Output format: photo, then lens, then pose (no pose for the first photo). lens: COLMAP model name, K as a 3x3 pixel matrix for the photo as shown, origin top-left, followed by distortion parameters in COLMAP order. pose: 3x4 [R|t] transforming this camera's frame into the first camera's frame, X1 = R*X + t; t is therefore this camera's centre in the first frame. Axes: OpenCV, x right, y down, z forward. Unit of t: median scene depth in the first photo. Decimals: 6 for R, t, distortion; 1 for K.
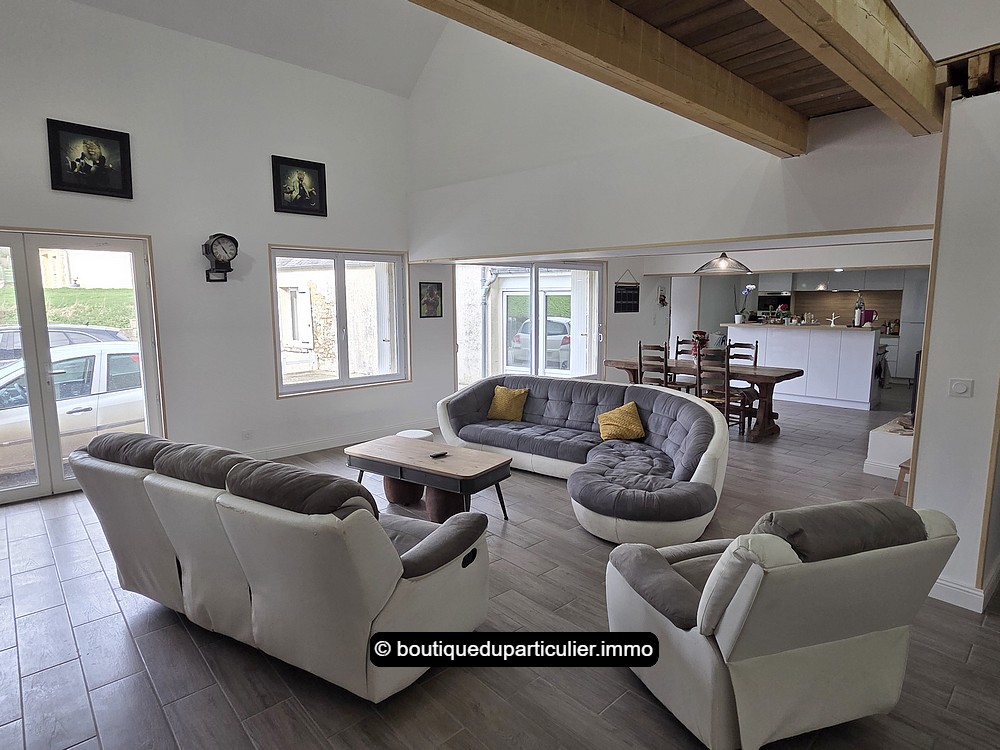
lens RADIAL K [[555.8, 0, 498.5], [0, 555.8, 368.7], [0, 0, 1]] dist [0.003932, -0.005848]
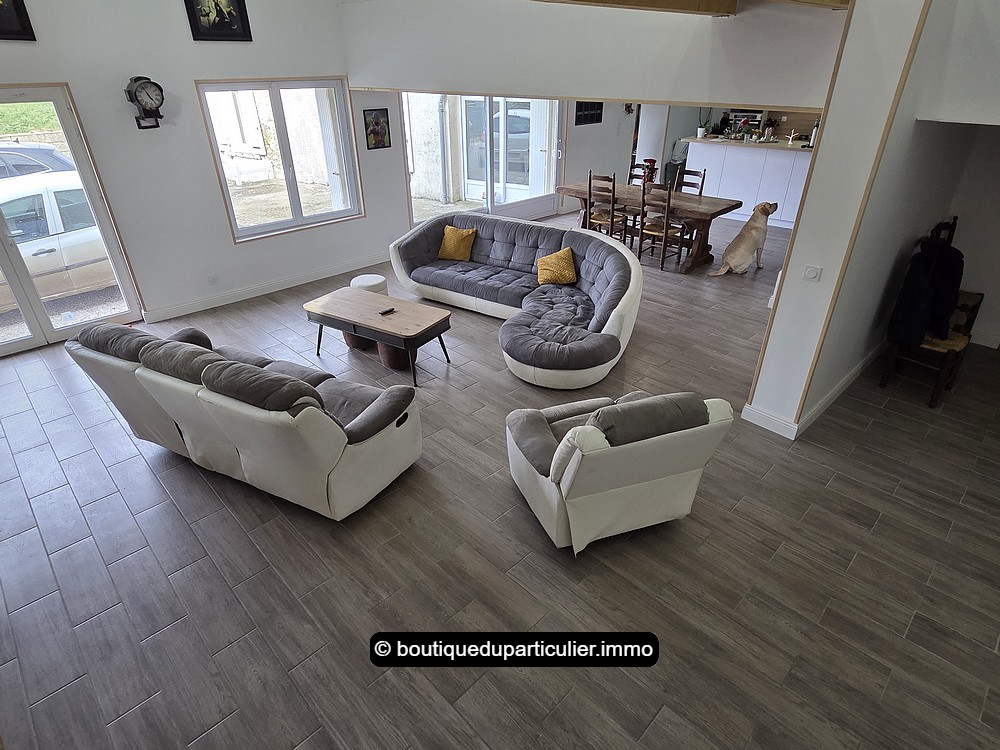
lens RADIAL K [[555.8, 0, 498.4], [0, 555.8, 376.2], [0, 0, 1]] dist [0.003932, -0.005848]
pose [[0.999304, -0.020952, 0.030878, 0.069166], [0.007529, 0.923678, 0.383096, -0.130125], [-0.036548, -0.382596, 0.923192, -0.092486]]
